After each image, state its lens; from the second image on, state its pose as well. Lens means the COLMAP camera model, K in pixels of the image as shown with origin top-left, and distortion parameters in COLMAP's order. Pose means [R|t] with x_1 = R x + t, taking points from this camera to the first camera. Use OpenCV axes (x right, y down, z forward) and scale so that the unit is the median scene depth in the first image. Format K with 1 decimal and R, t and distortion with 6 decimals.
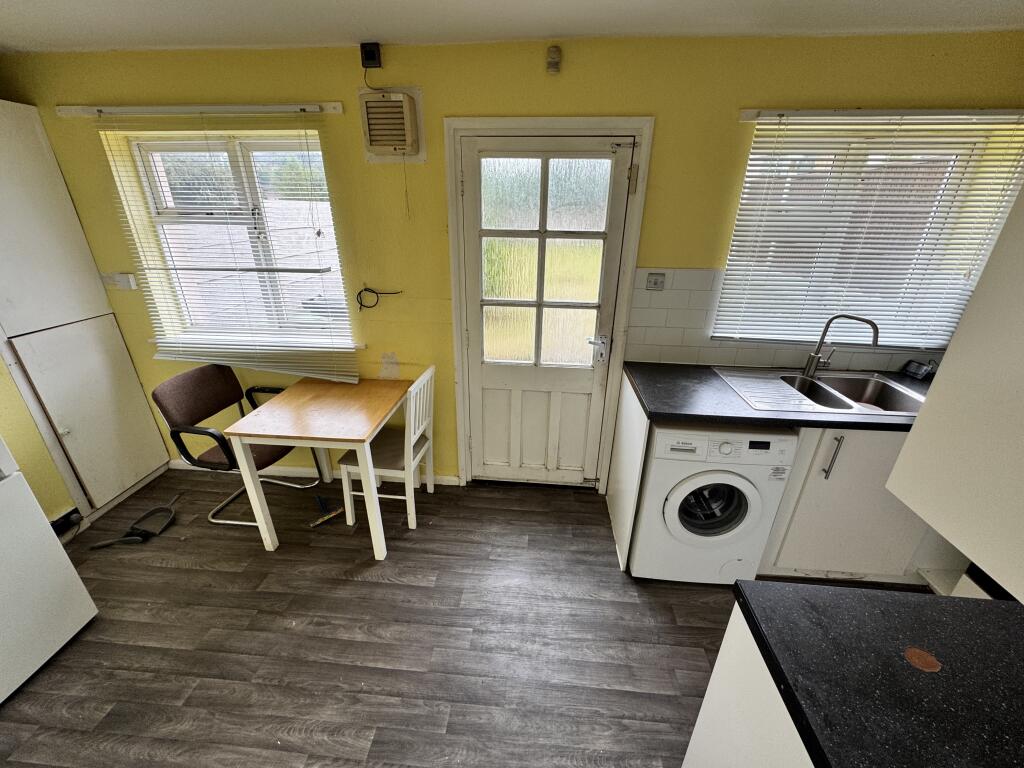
lens RADIAL K [[407.7, 0, 514.2], [0, 407.7, 382.4], [0, 0, 1]] dist [-0.000772, 0.000035]
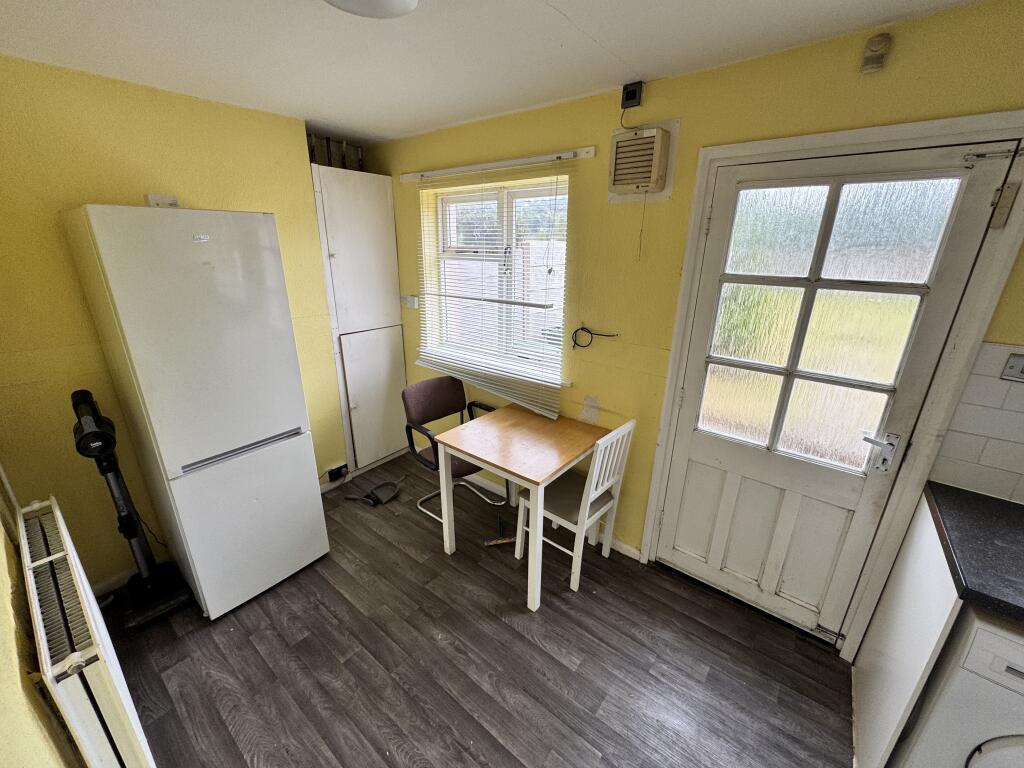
lens RADIAL K [[407.7, 0, 514.2], [0, 407.7, 382.4], [0, 0, 1]] dist [-0.000772, 0.000035]
pose [[0.832669, 0.178161, -0.524329, 0.037130], [-0.222087, 0.974791, -0.021467, -0.046914], [0.507286, 0.134321, 0.851245, 0.106921]]
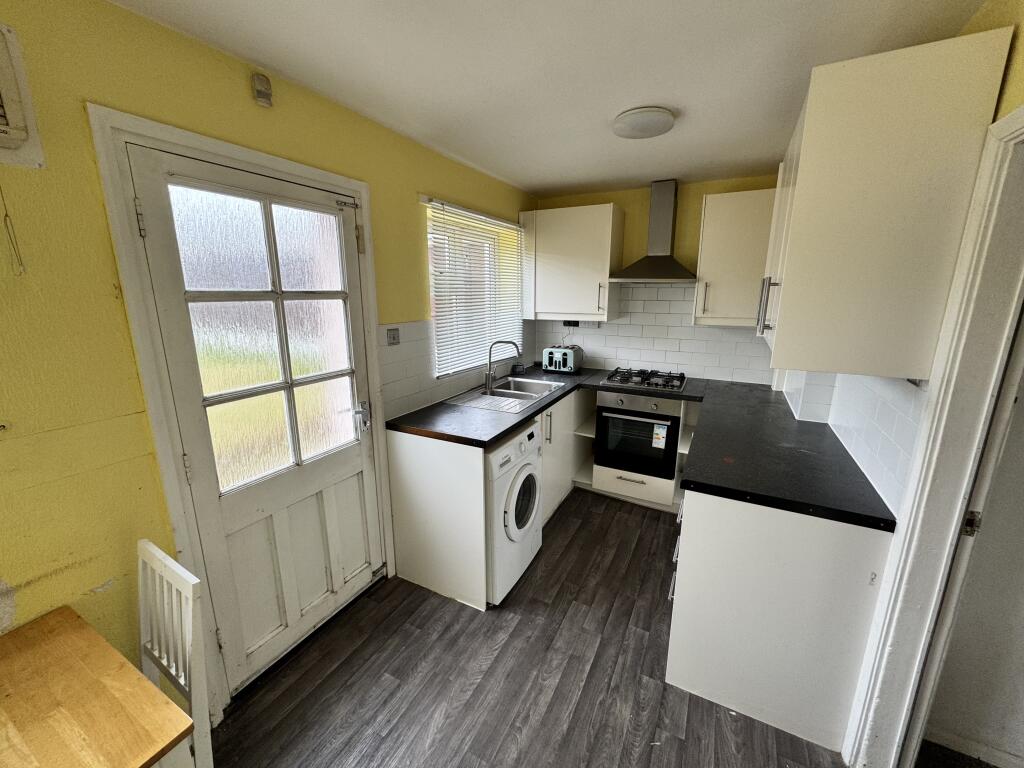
lens RADIAL K [[407.7, 0, 514.2], [0, 407.7, 382.4], [0, 0, 1]] dist [-0.000772, 0.000035]
pose [[0.387230, -0.216567, 0.896187, -0.469910], [0.366185, 0.928193, 0.066078, -0.095773], [-0.846145, 0.302583, 0.438728, 0.323546]]
